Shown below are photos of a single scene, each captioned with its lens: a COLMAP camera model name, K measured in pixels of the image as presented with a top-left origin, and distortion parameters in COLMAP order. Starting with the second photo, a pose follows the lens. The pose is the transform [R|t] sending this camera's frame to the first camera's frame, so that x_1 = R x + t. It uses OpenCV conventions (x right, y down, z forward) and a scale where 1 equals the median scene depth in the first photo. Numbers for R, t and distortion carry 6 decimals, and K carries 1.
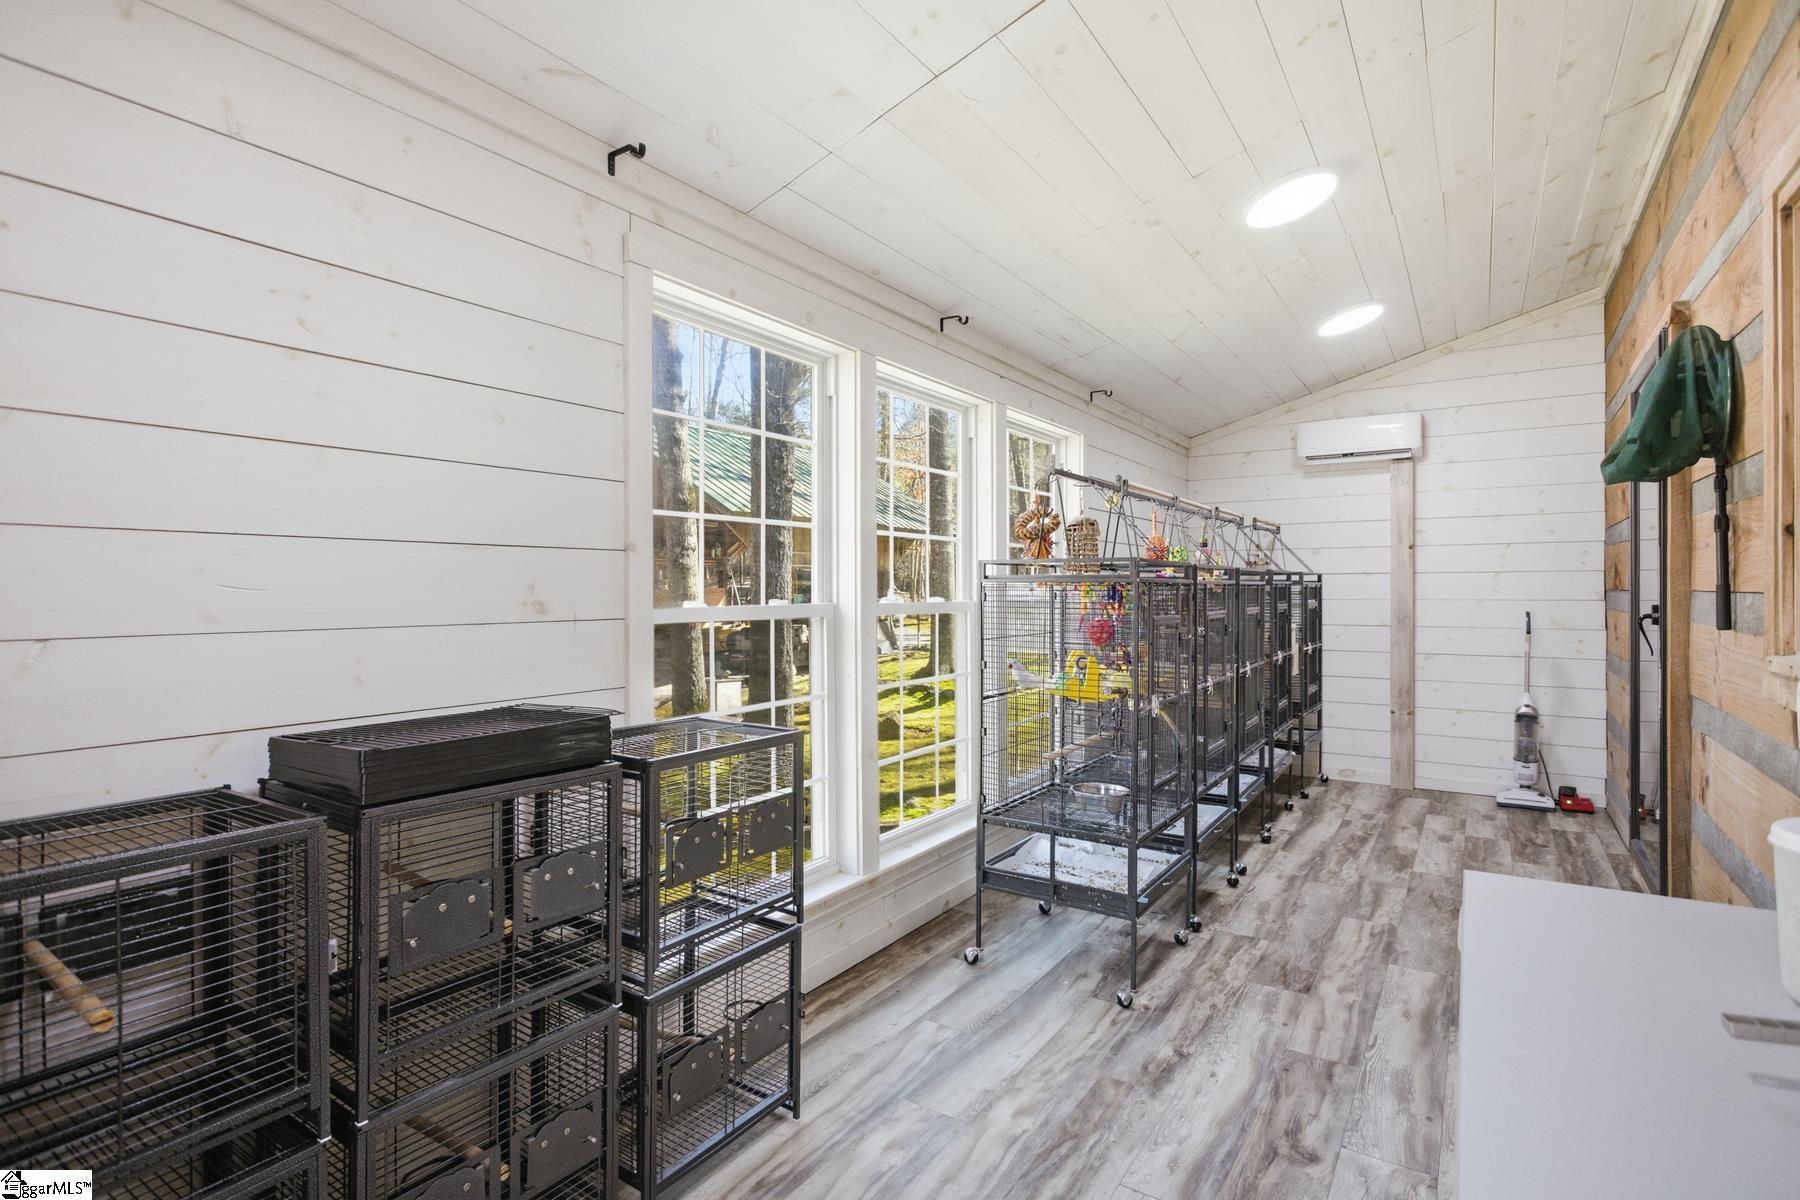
lens RADIAL K [[875.6, 0, 897.9], [0, 875.6, 593.4], [0, 0, 1]] dist [-0.008290, 0.003163]
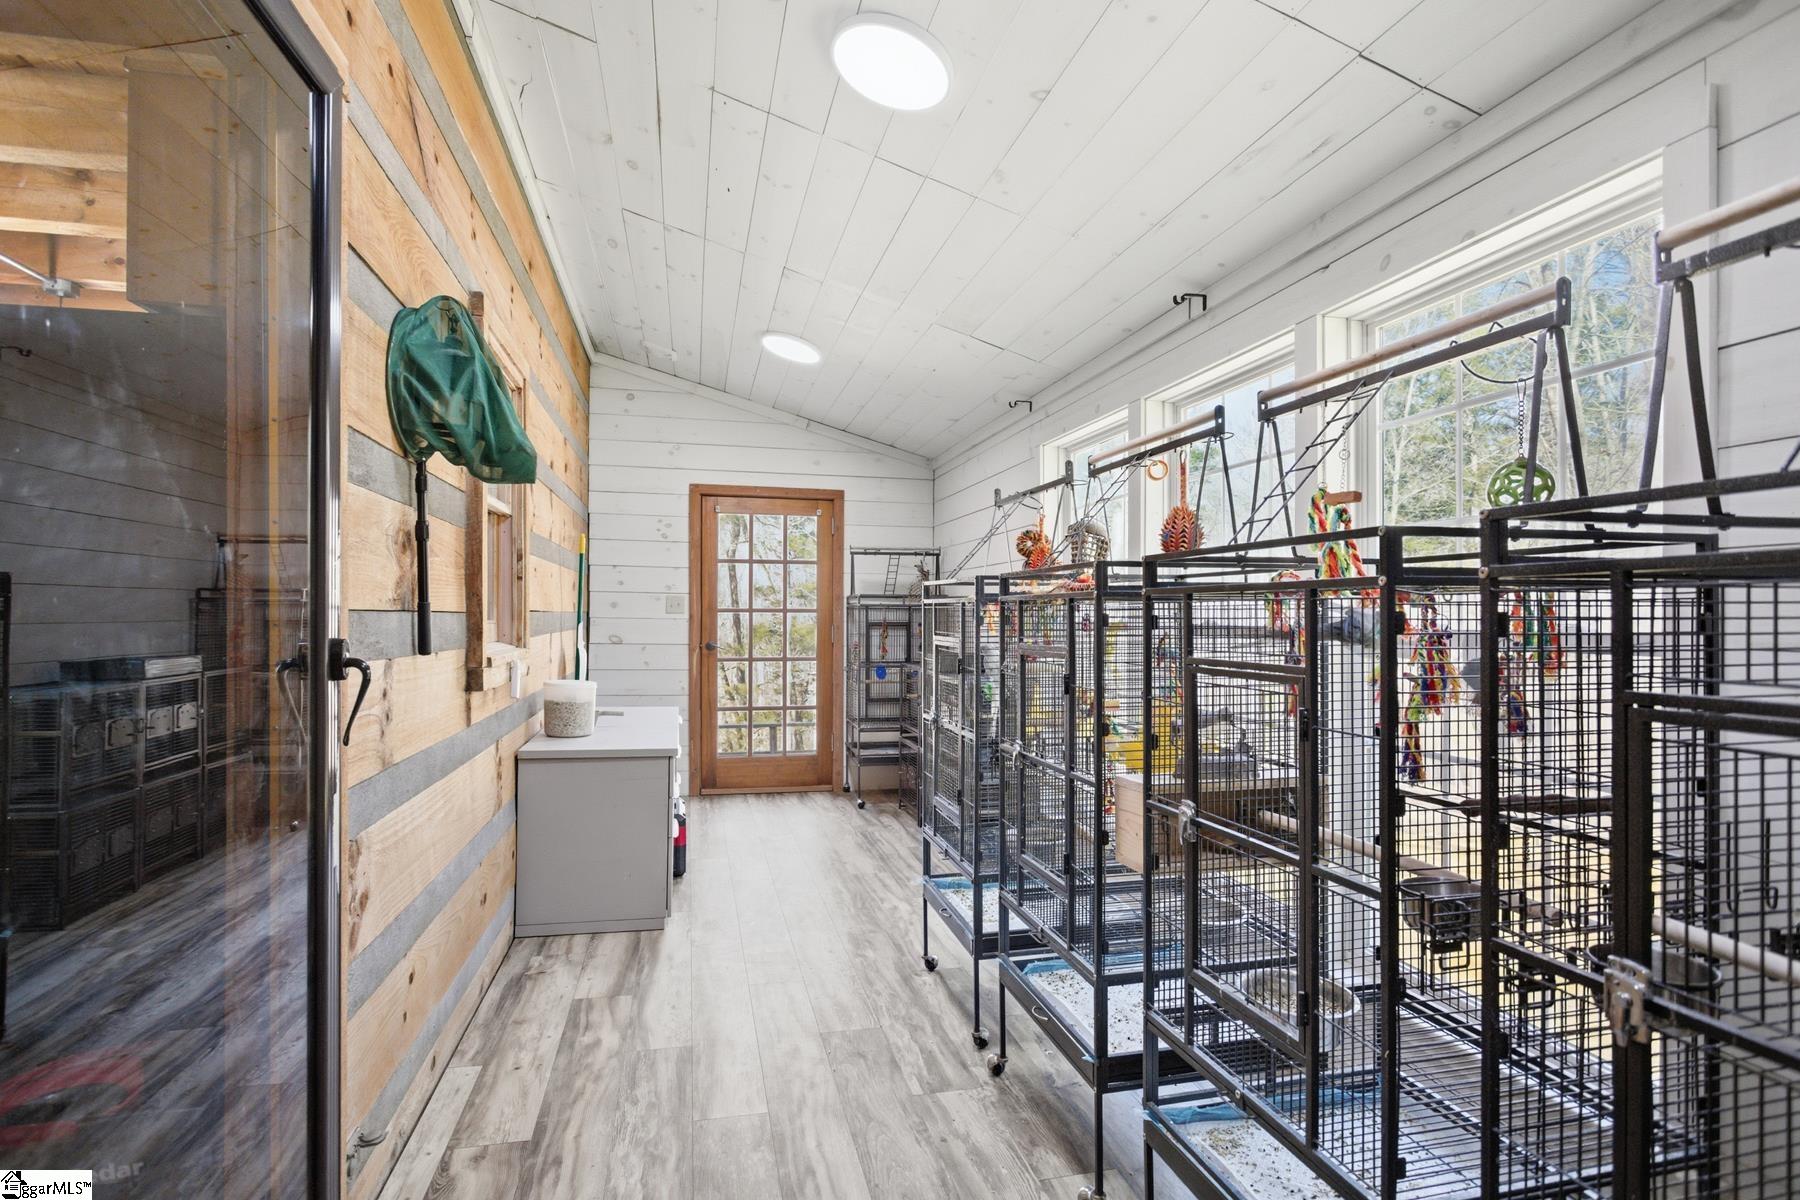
lens RADIAL K [[875.6, 0, 896.5], [0, 875.6, 606.3], [0, 0, 1]] dist [-0.008290, 0.003163]
pose [[-0.678276, -0.000016, -0.734807, 0.970697], [0.000755, 0.999999, -0.000719, -0.009044], [0.734806, -0.001043, -0.678276, 1.485768]]
